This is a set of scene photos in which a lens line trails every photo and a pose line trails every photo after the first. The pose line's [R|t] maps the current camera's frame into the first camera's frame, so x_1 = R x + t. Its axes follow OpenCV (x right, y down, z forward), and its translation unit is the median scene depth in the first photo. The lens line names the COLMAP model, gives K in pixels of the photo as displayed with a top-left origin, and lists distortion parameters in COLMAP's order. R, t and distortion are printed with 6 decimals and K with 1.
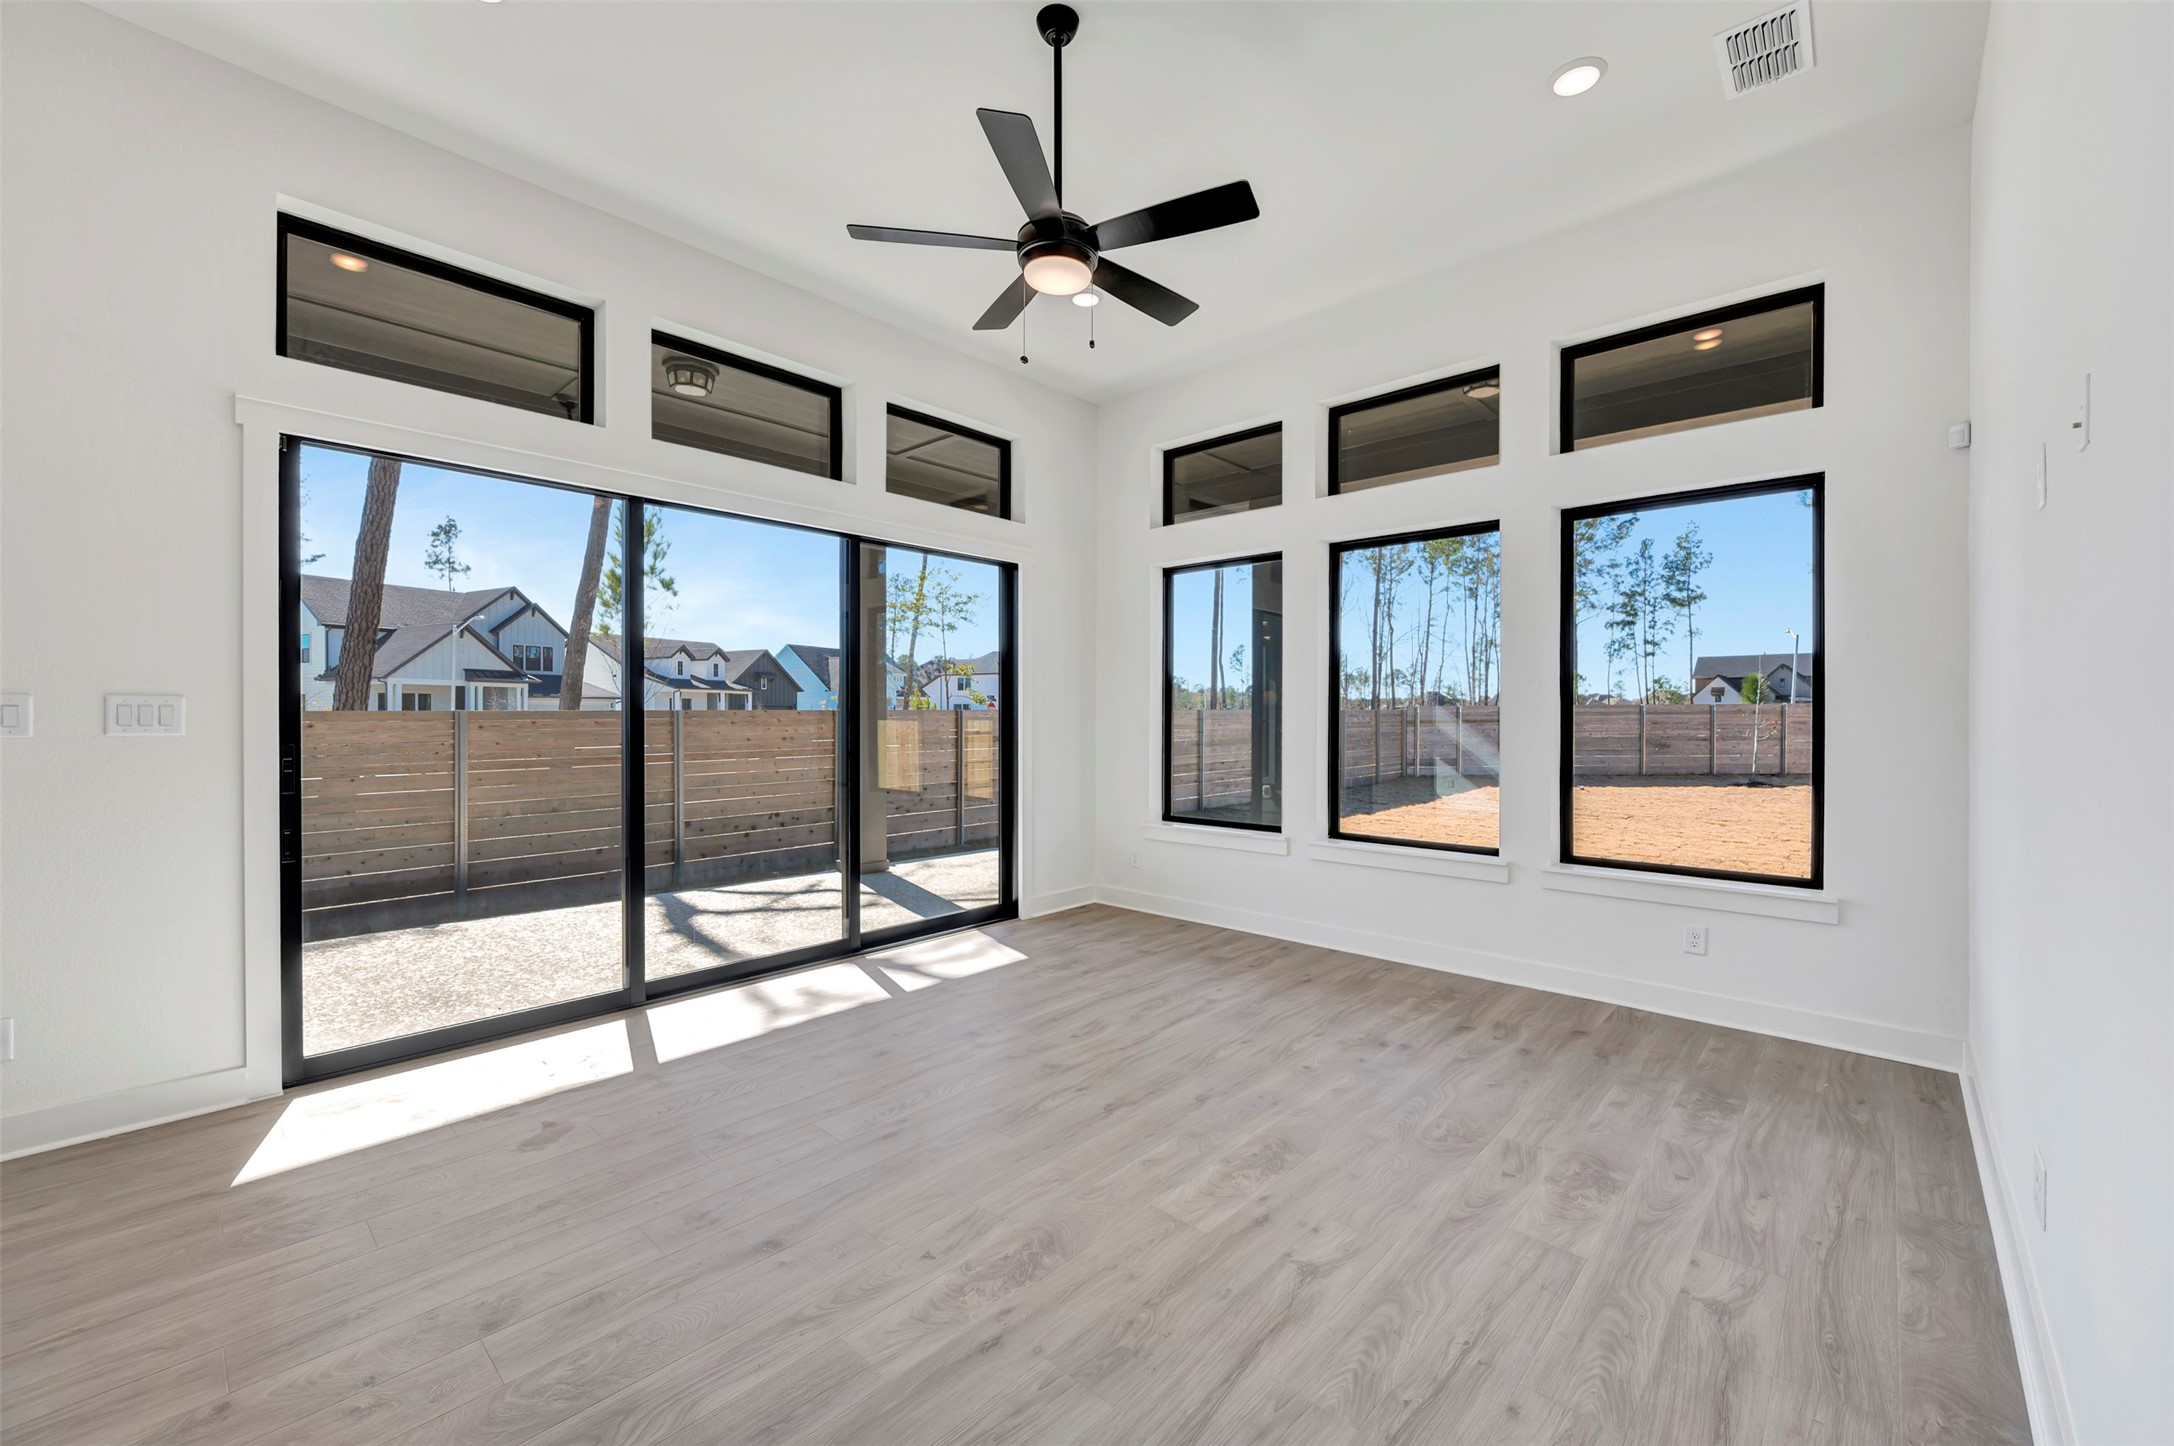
lens RADIAL K [[860.7, 0, 1100.9], [0, 860.7, 715.6], [0, 0, 1]] dist [-0.002056, 0.000106]
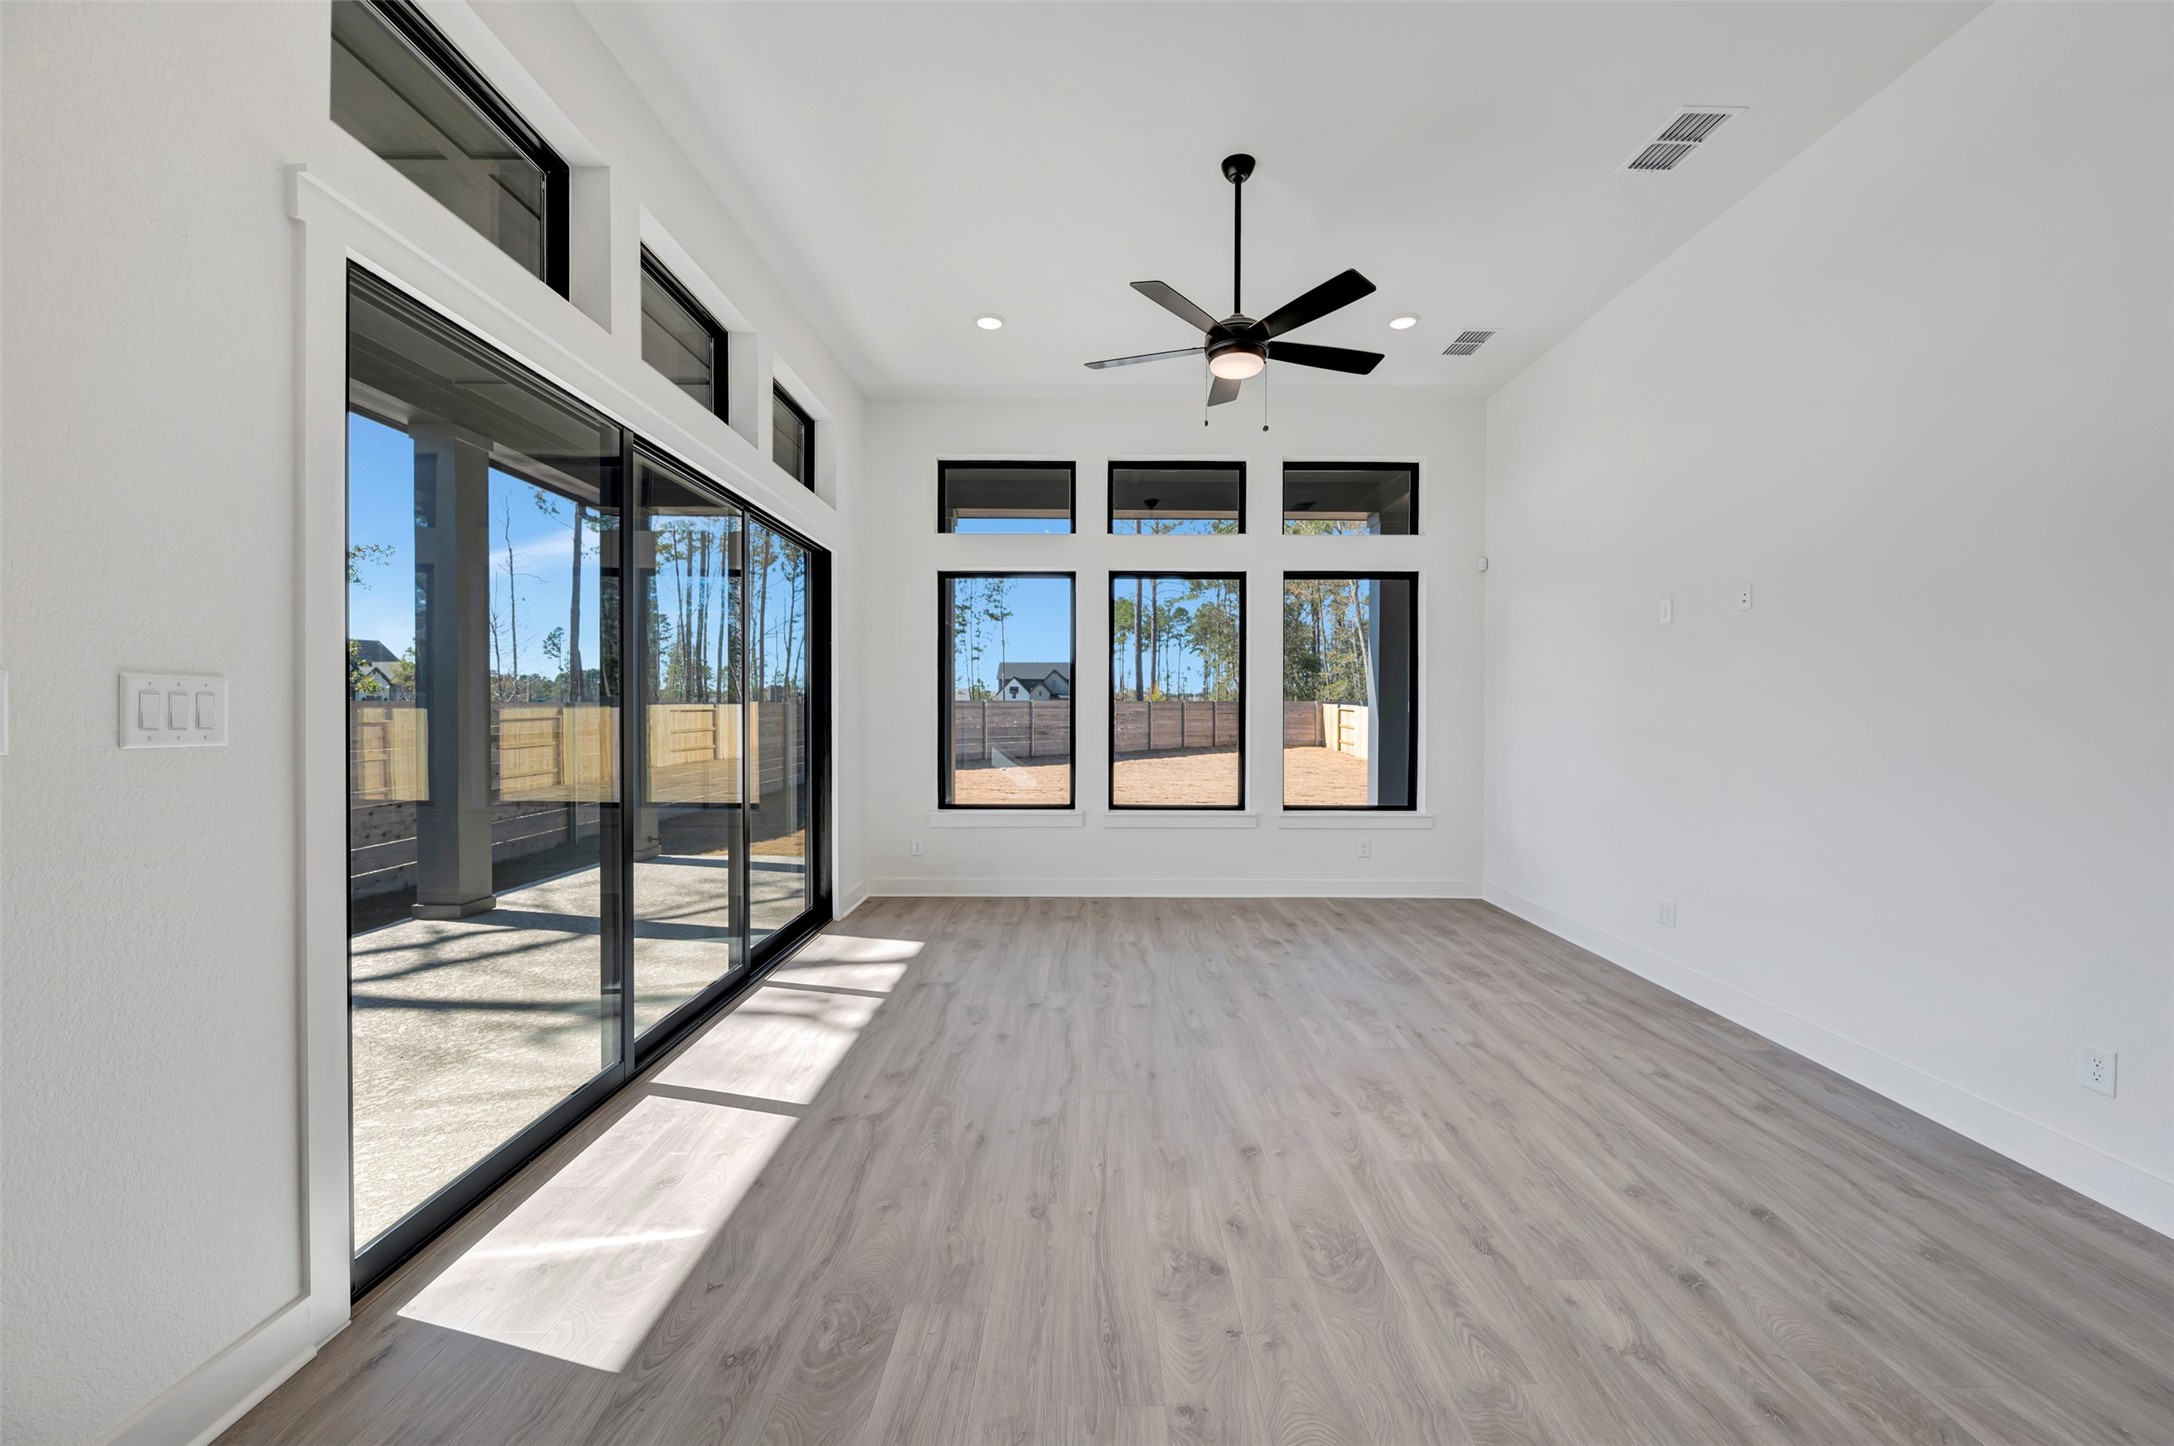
lens RADIAL K [[848.1, 0, 1091.4], [0, 848.1, 716.4], [0, 0, 1]] dist [0.001176, 0.000088]
pose [[0.743402, -0.003546, 0.668836, -1.051169], [-0.002447, 0.999965, 0.008022, -0.002591], [-0.668841, -0.007600, 0.743367, 0.208213]]
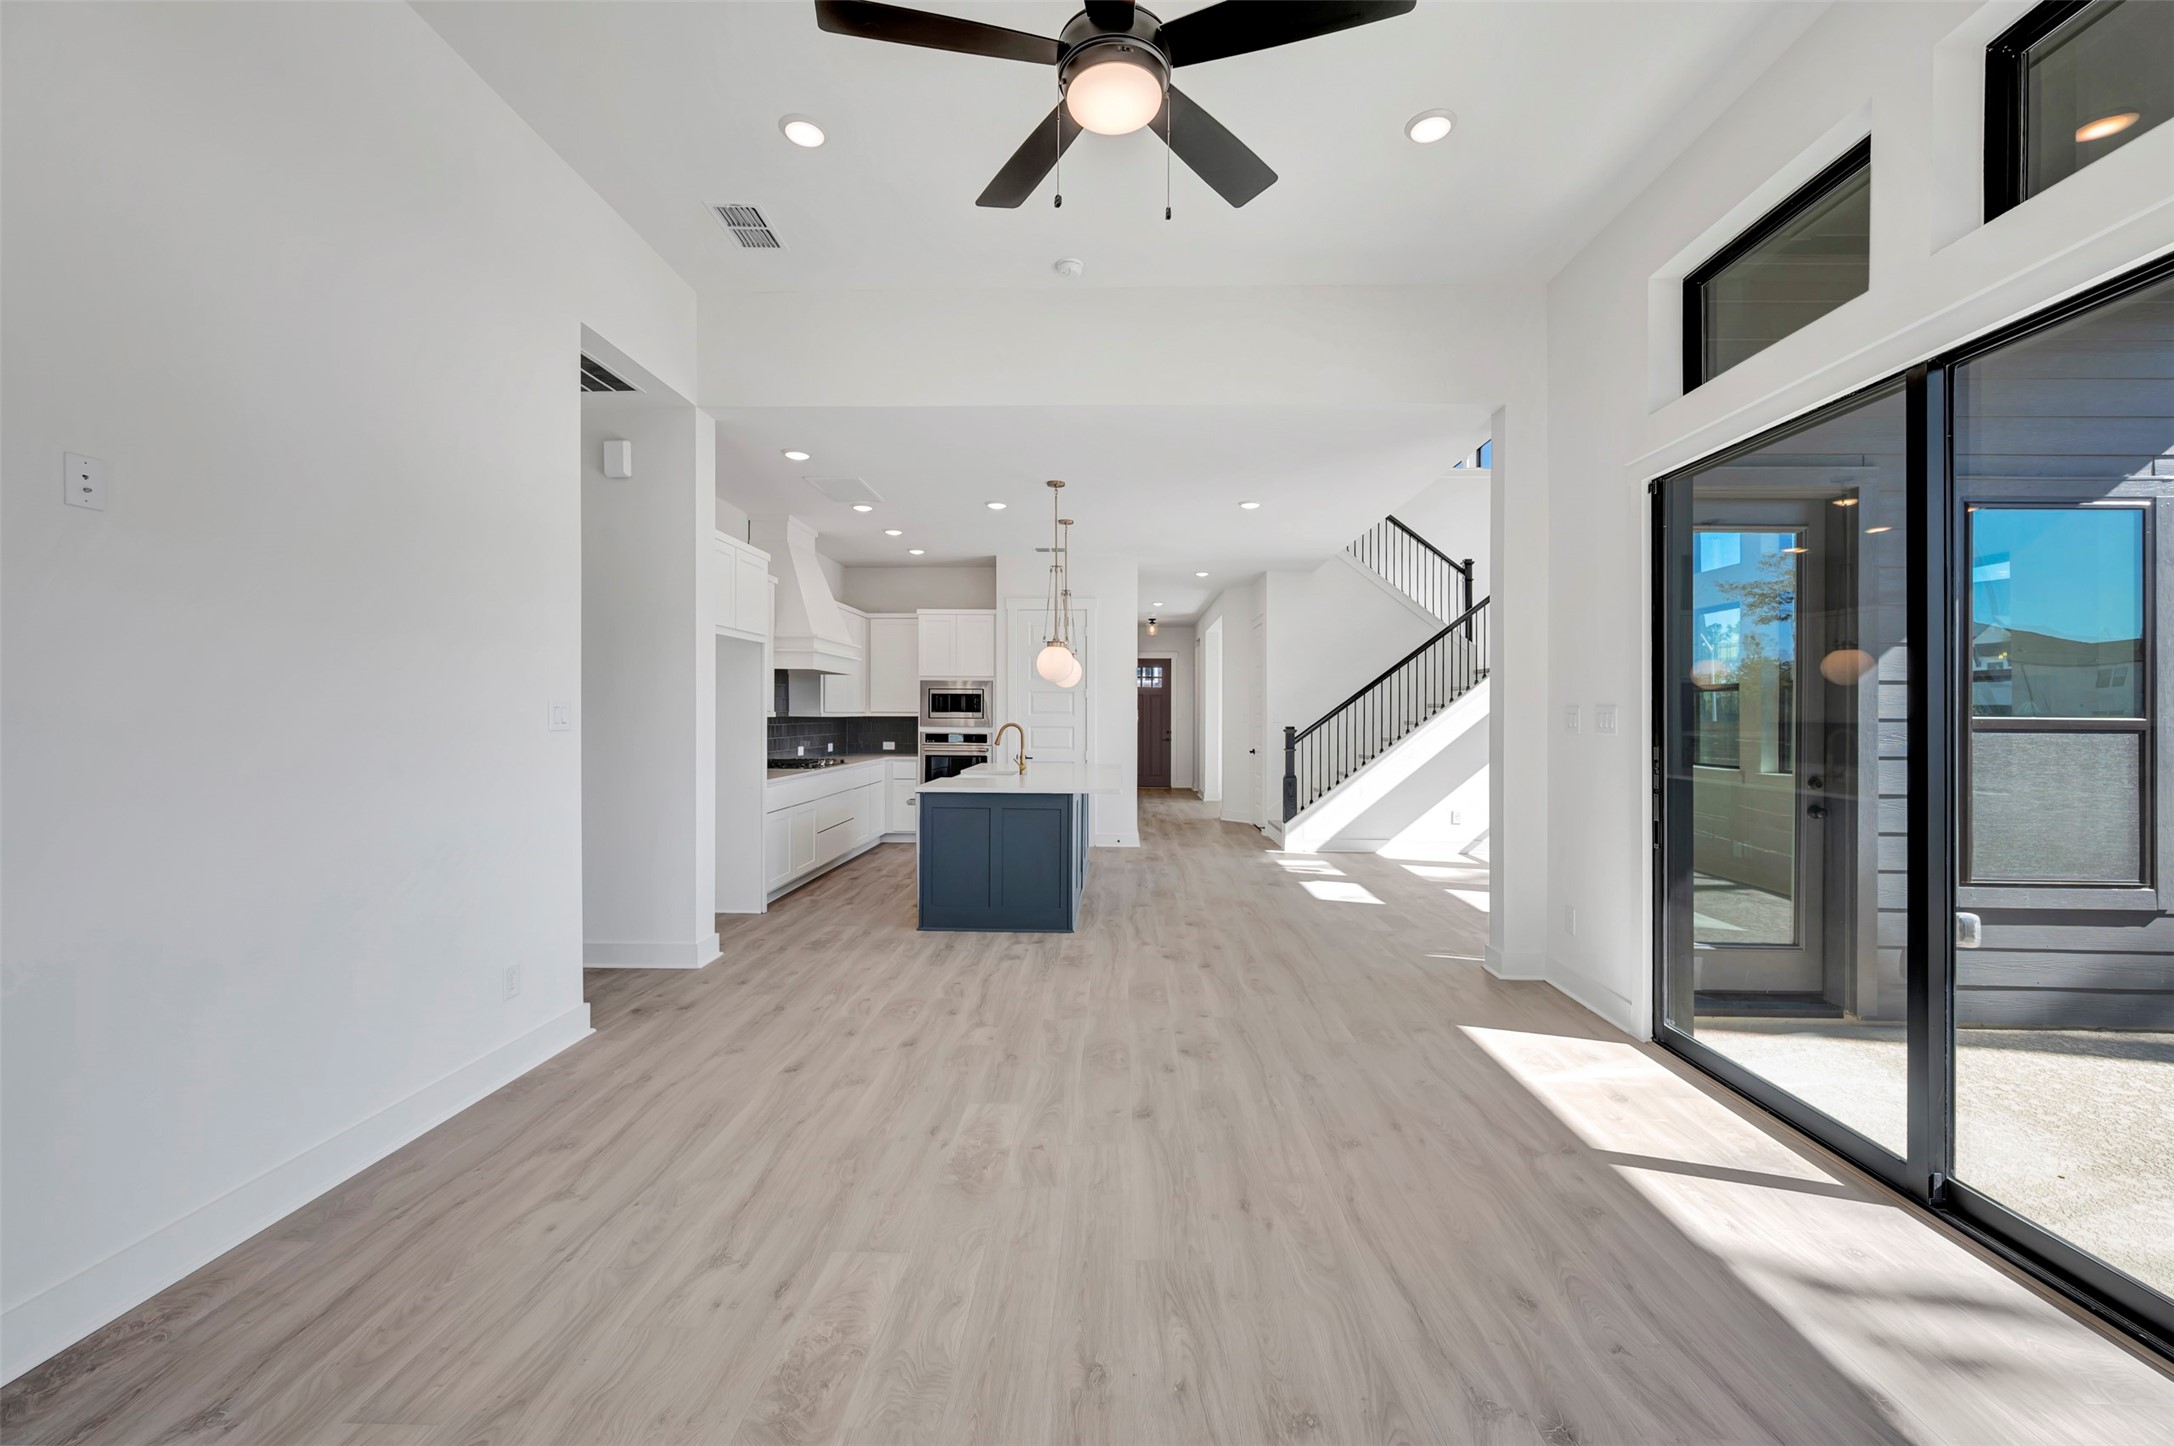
lens RADIAL K [[860.7, 0, 1100.9], [0, 860.7, 715.6], [0, 0, 1]] dist [-0.002056, 0.000106]
pose [[-0.755279, -0.004236, -0.655389, 0.424212], [-0.007857, 0.999966, 0.002591, -0.003771], [0.655356, 0.007107, -0.755287, 1.531390]]
